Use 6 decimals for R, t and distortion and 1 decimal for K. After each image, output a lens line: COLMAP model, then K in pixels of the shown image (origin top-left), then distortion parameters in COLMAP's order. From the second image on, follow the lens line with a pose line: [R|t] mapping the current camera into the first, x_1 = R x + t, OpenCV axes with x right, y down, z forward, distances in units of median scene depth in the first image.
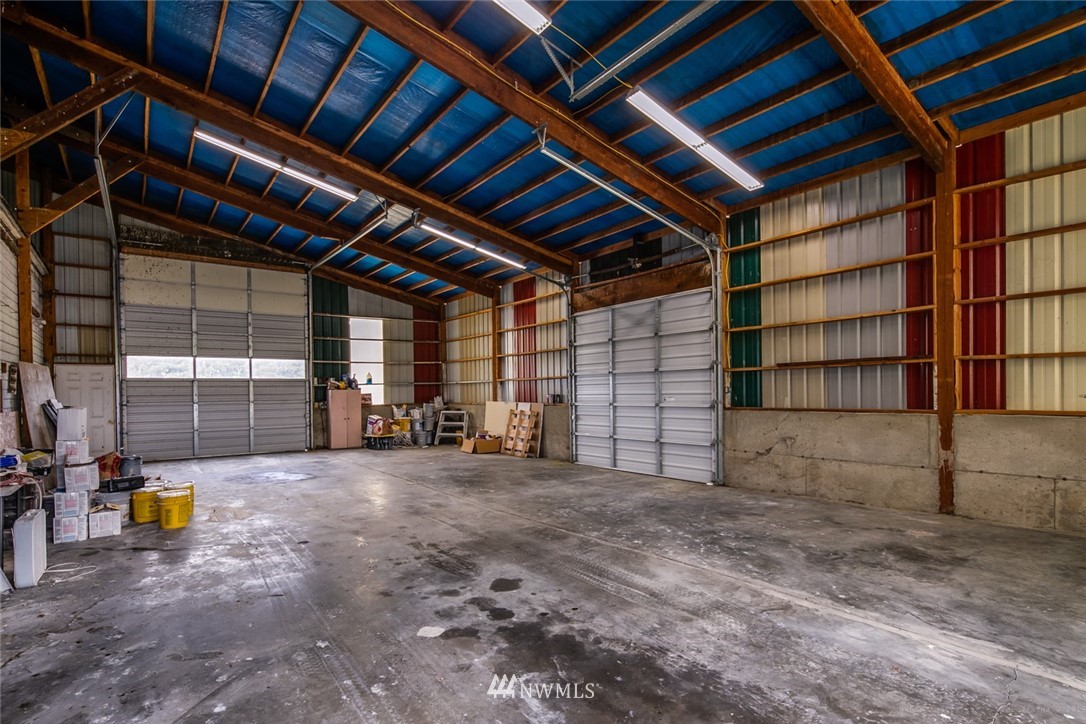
lens RADIAL K [[513.5, 0, 543.7], [0, 513.5, 408.4], [0, 0, 1]] dist [0.000558, -0.000788]
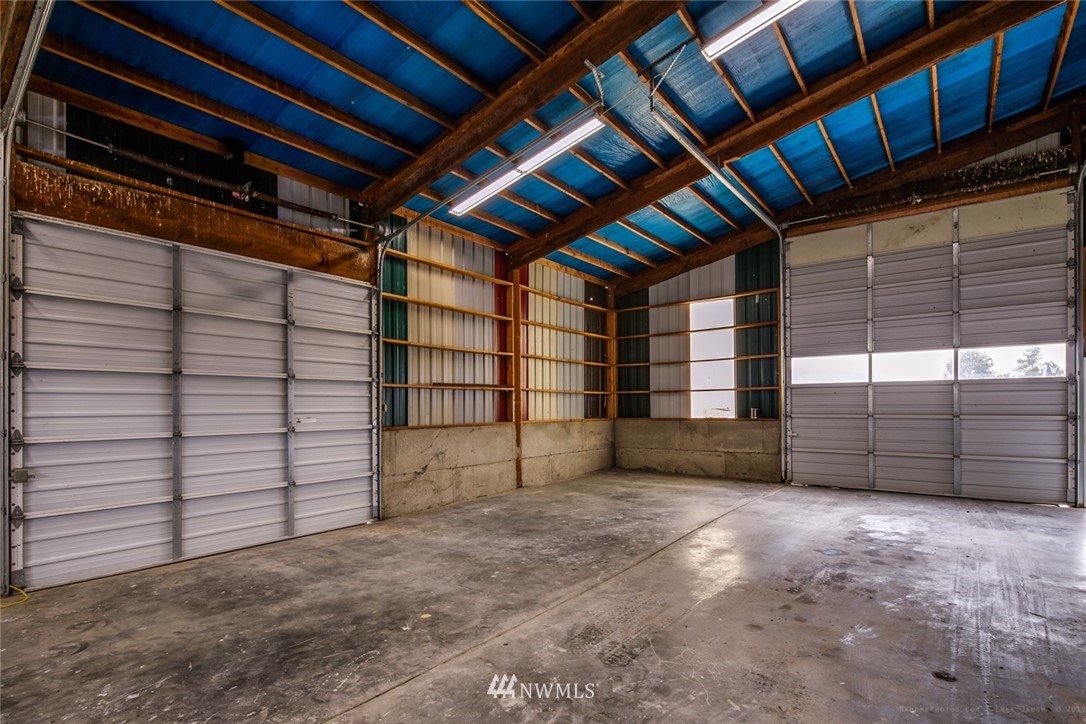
lens RADIAL K [[513.5, 0, 543.7], [0, 513.5, 408.4], [0, 0, 1]] dist [0.000558, -0.000788]
pose [[-0.235303, 0.008656, 0.971883, -0.606688], [0.036929, 0.999318, 0.000041, -0.027229], [-0.971220, 0.035900, -0.235462, 1.032289]]
